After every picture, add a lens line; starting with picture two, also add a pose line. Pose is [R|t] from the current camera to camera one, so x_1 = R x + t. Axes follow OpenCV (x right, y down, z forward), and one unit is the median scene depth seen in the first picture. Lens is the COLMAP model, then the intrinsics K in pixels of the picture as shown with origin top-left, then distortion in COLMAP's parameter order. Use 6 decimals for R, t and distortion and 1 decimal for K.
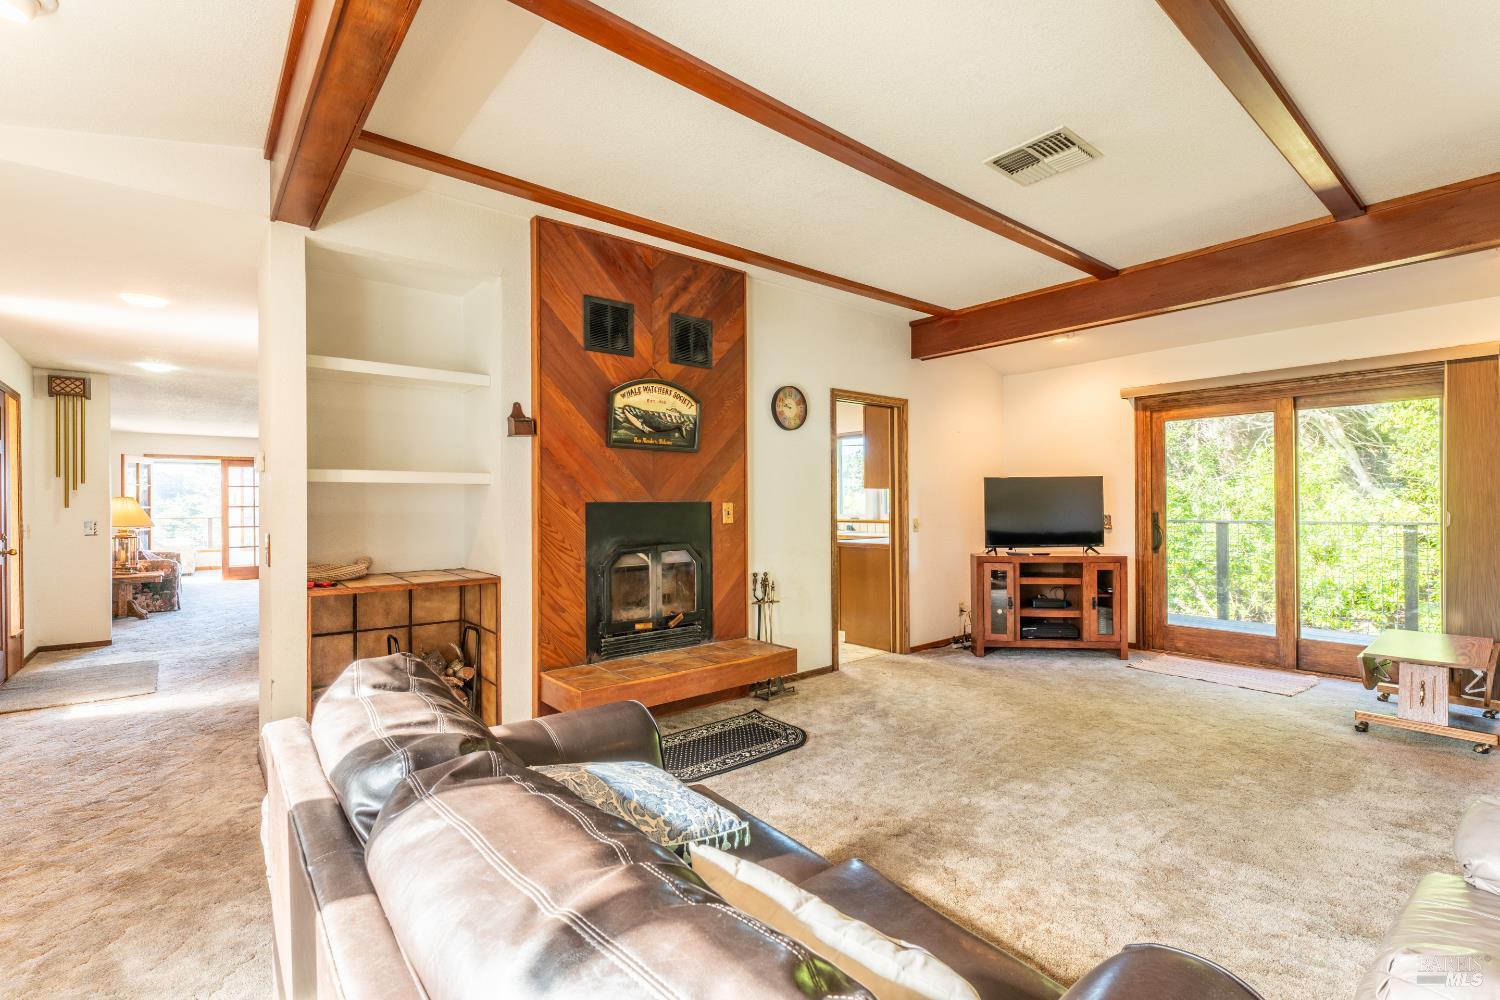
lens RADIAL K [[683.0, 0, 746.5], [0, 683.0, 507.1], [0, 0, 1]] dist [0.000743, -0.000396]
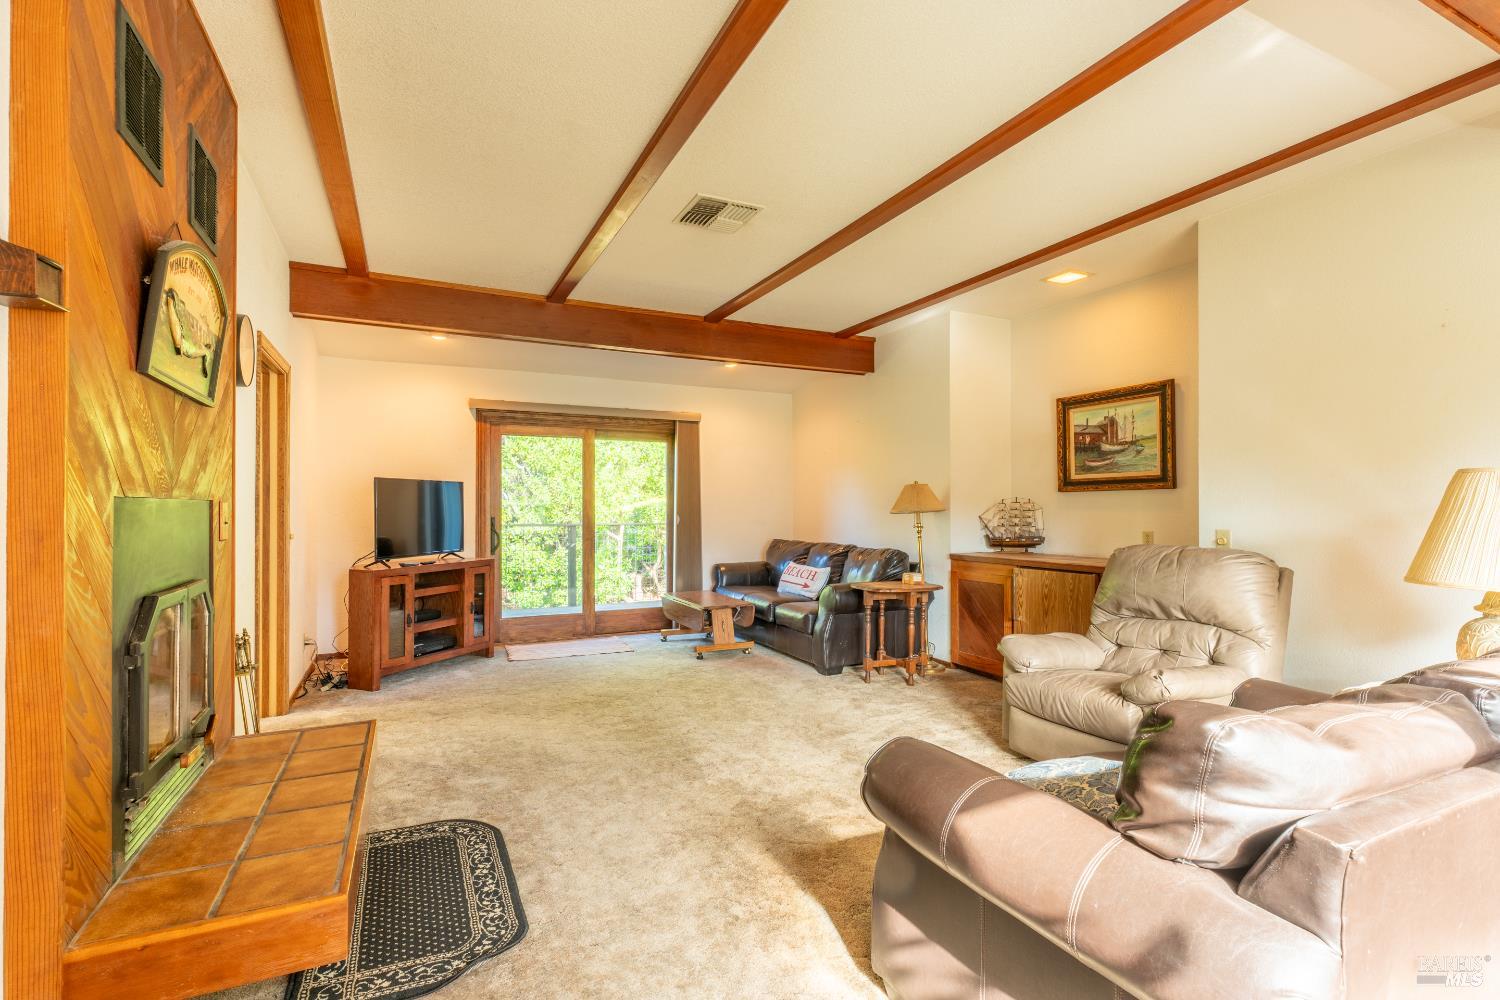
lens RADIAL K [[683.0, 0, 743.6], [0, 683.0, 501.5], [0, 0, 1]] dist [0.000743, -0.000396]
pose [[0.244451, 0.019337, 0.969469, -0.398317], [0.006925, 0.999741, -0.021687, 0.009680], [-0.969637, 0.012015, 0.244254, 0.389941]]
